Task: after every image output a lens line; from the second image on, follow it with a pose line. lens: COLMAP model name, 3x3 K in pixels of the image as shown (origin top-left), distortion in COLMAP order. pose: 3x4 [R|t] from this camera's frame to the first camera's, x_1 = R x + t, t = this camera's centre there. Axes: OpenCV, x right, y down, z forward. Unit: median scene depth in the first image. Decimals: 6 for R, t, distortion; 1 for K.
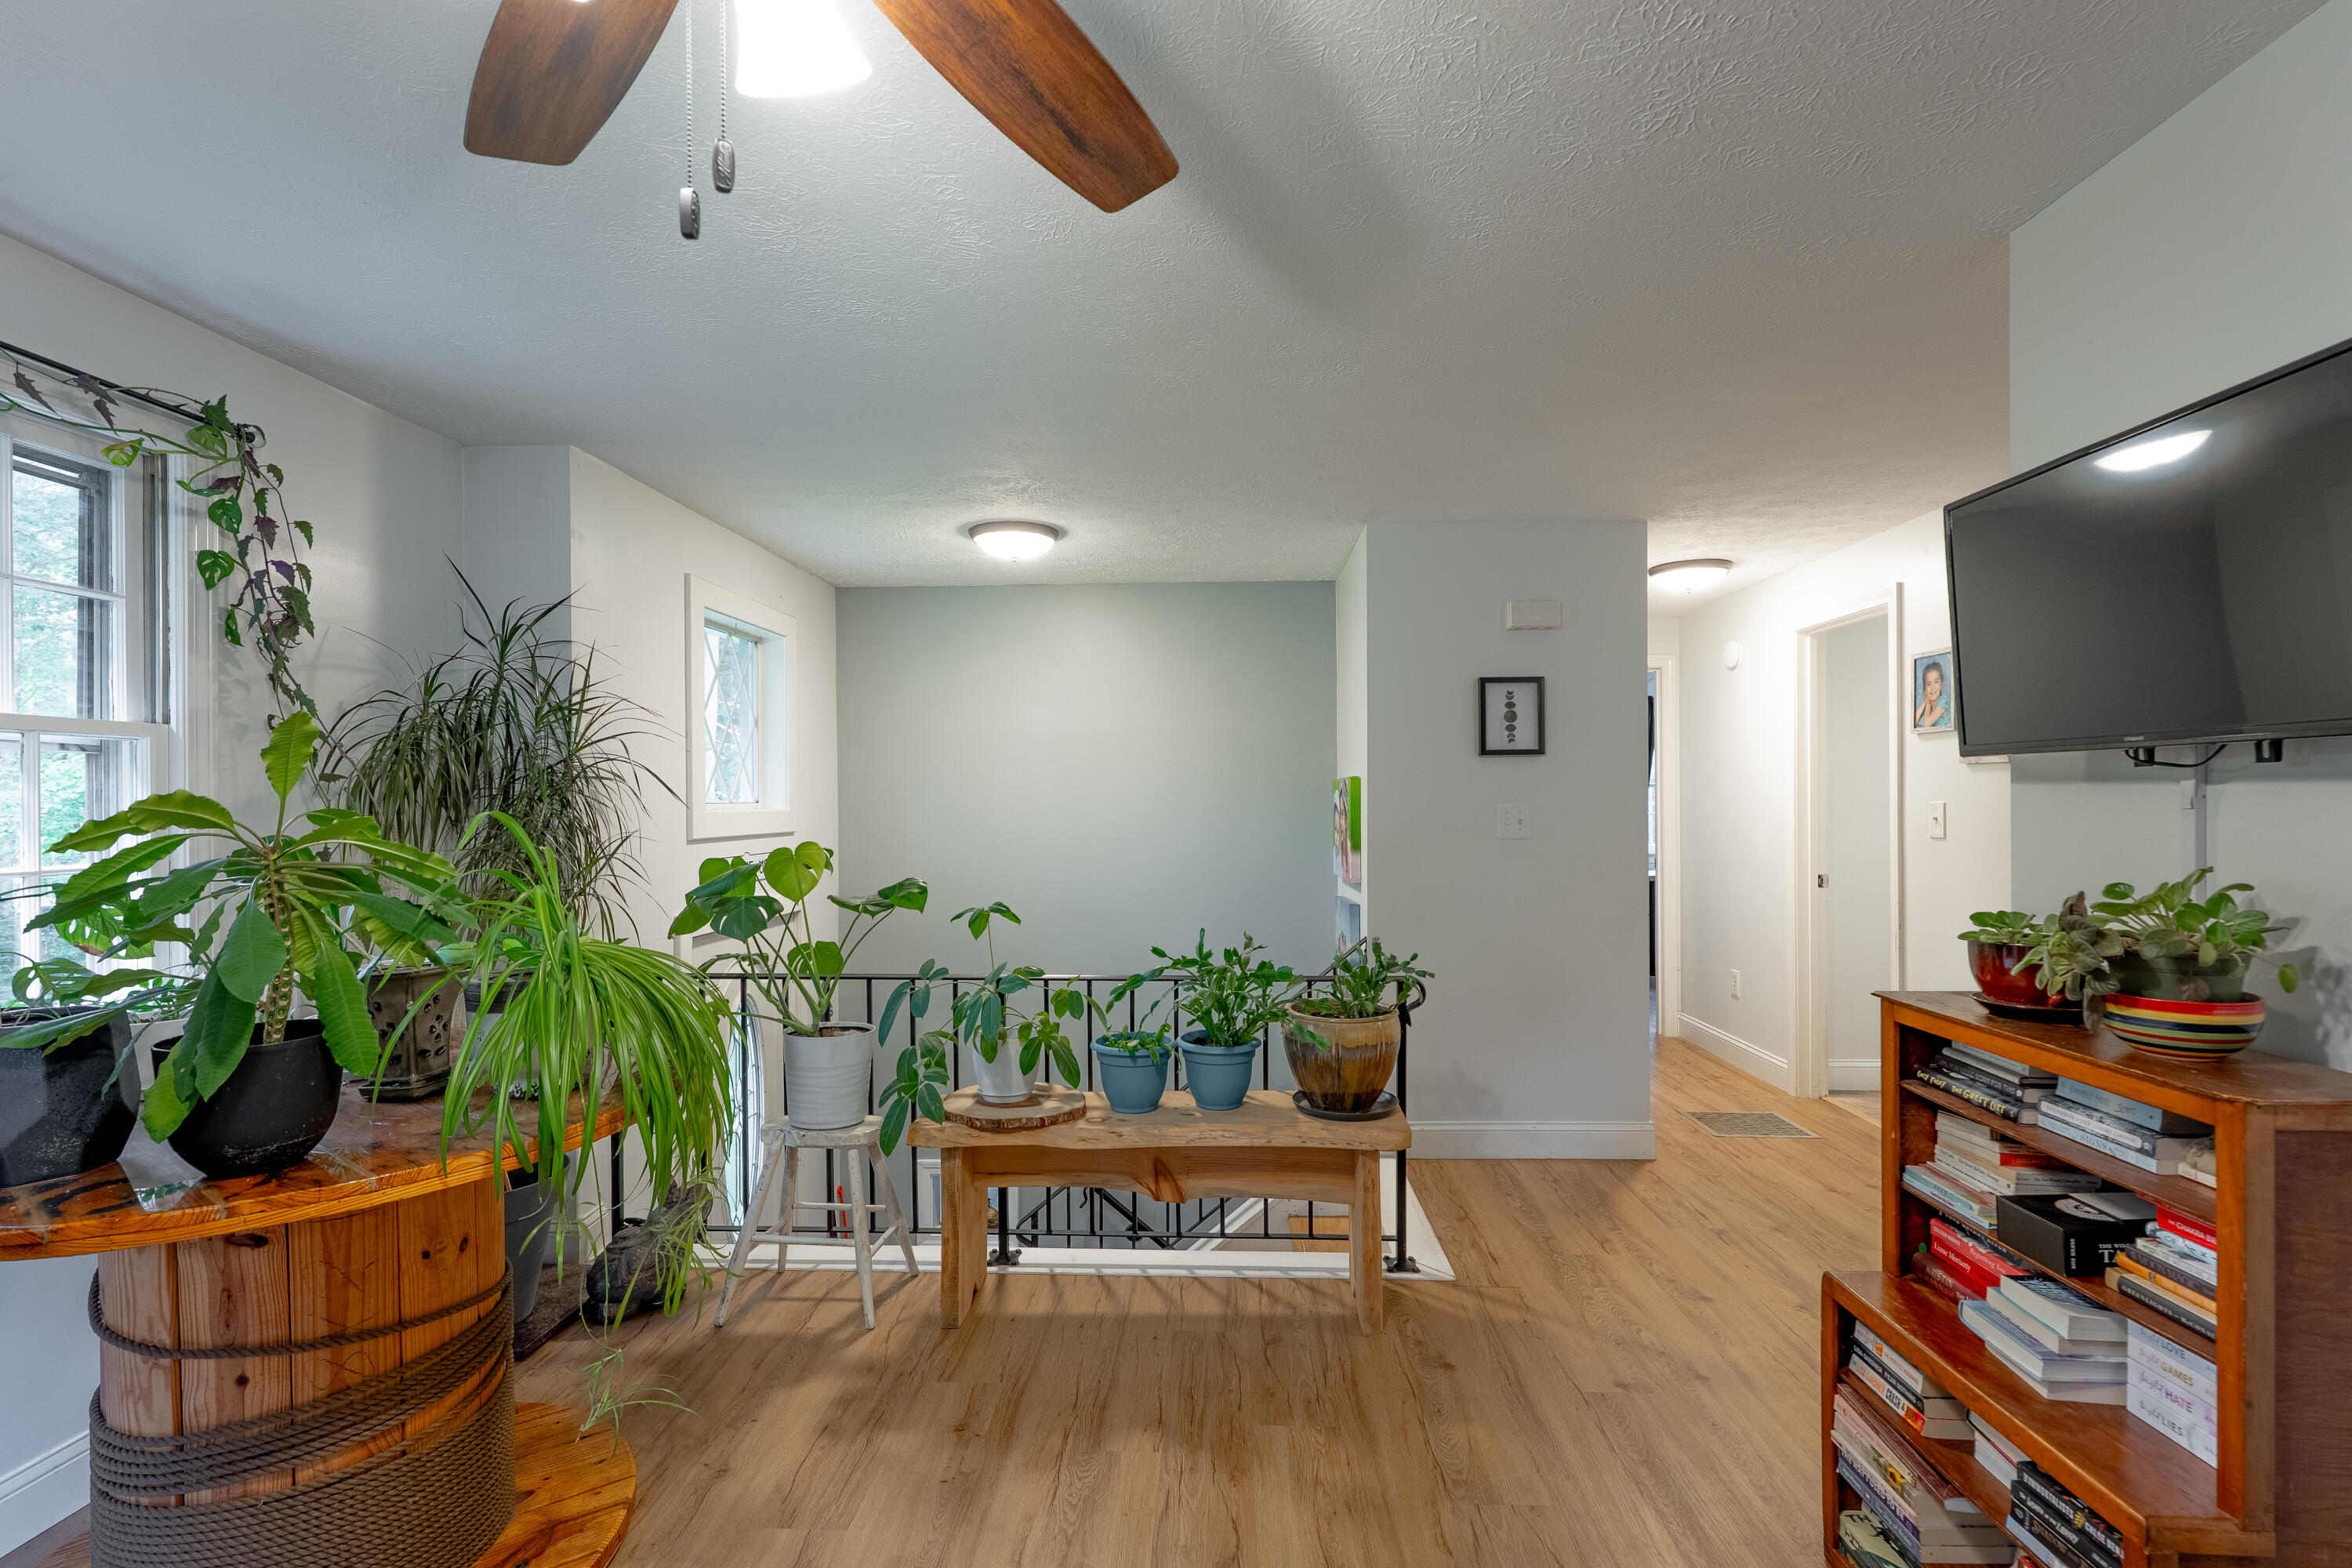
lens RADIAL K [[1100.8, 0, 1178.4], [0, 1100.8, 800.0], [0, 0, 1]] dist [0.008933, -0.002756]
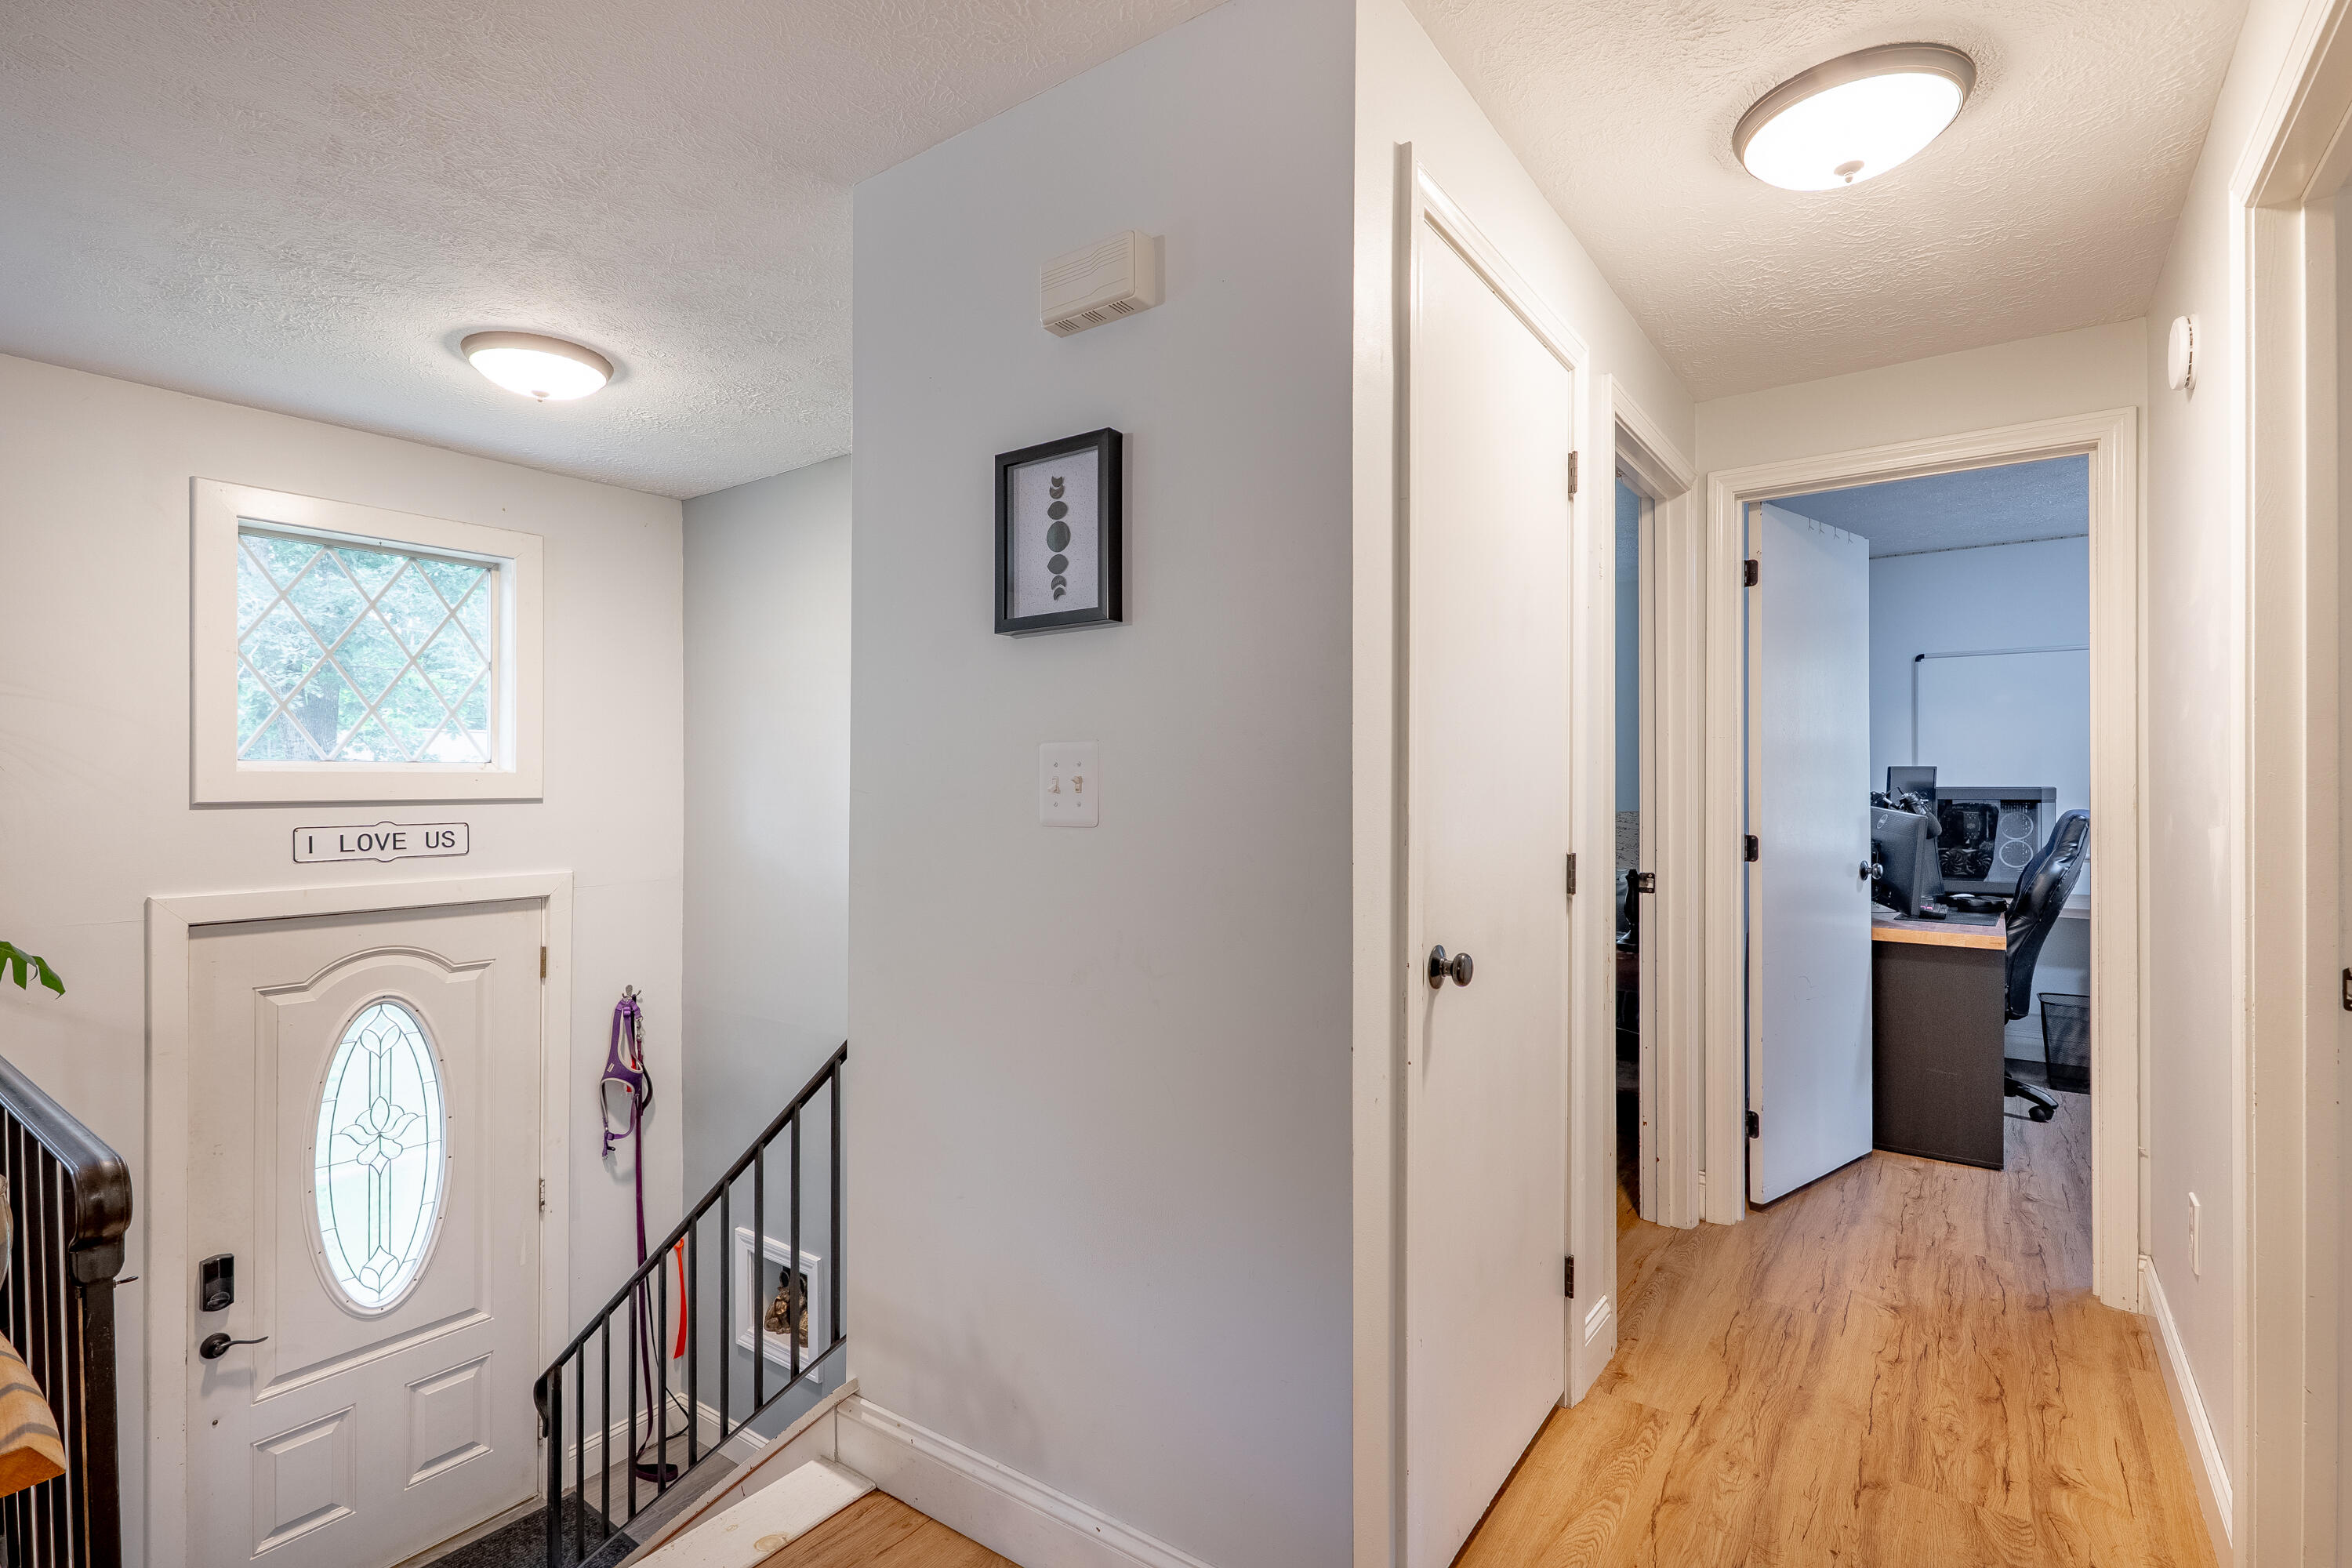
lens RADIAL K [[1108.3, 0, 1177.5], [0, 1108.3, 779.8], [0, 0, 1]] dist [0.005896, -0.000212]
pose [[0.836348, -0.000047, -0.548199, 1.225047], [-0.001358, 0.999997, -0.002157, 0.041001], [0.548198, 0.002549, 0.836345, 1.415564]]
